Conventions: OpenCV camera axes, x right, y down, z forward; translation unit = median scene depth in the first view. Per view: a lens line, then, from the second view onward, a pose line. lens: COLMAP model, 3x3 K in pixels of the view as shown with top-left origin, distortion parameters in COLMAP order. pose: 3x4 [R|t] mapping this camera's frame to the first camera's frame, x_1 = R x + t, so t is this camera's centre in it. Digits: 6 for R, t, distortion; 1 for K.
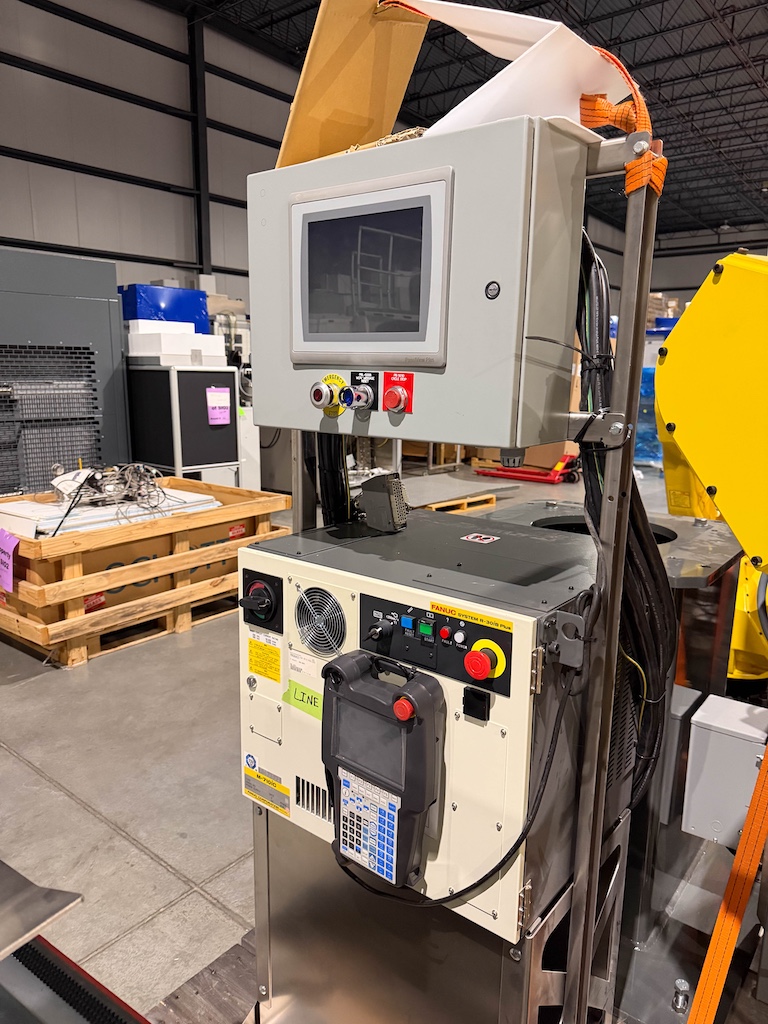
lens RADIAL K [[761.0, 0, 377.0], [0, 761.0, 459.6], [0, 0, 1]] dist [0.027962, -0.081108]
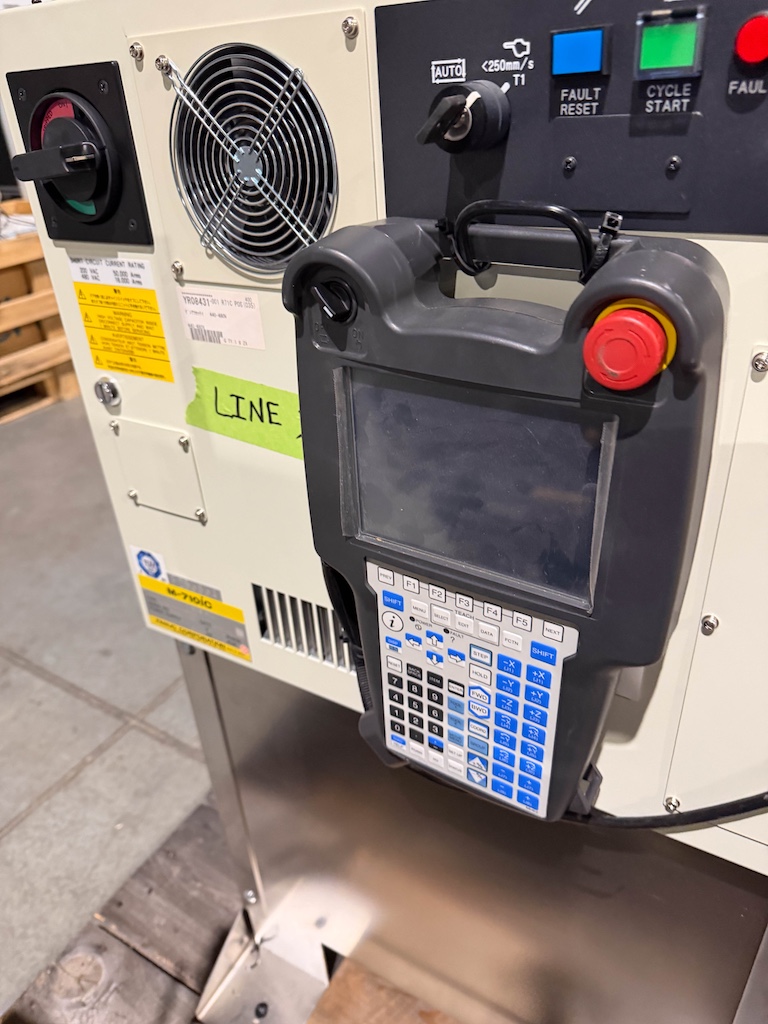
lens RADIAL K [[730.7, 0, 384.0], [0, 730.7, 512.0], [0, 0, 1]] dist [0.034968, -0.057955]
pose [[0.987885, -0.129376, 0.085704, -0.061886], [0.089058, 0.924898, 0.369639, 0.229186], [-0.127090, -0.357528, 0.925214, 0.622090]]
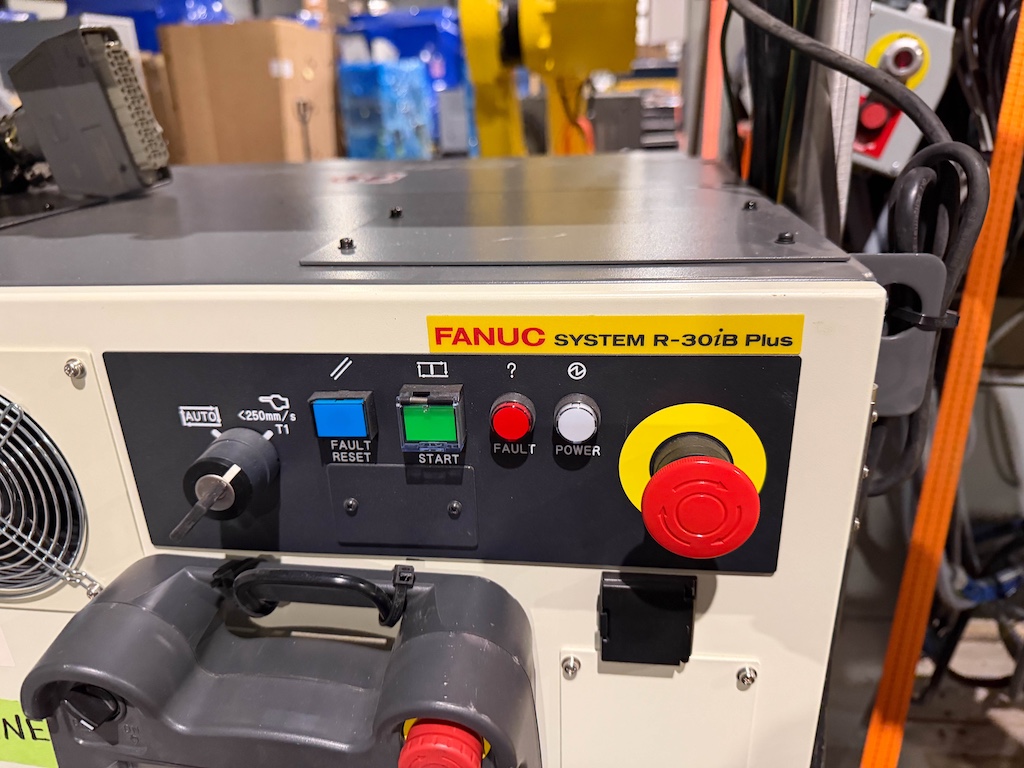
lens RADIAL K [[761.0, 0, 515.6], [0, 761.0, 406.1], [0, 0, 1]] dist [0.027962, -0.081108]
pose [[0.844594, -0.244026, 0.476563, -0.028083], [0.115157, 0.952058, 0.283417, 0.125530], [-0.522877, -0.184493, 0.832203, 0.660201]]
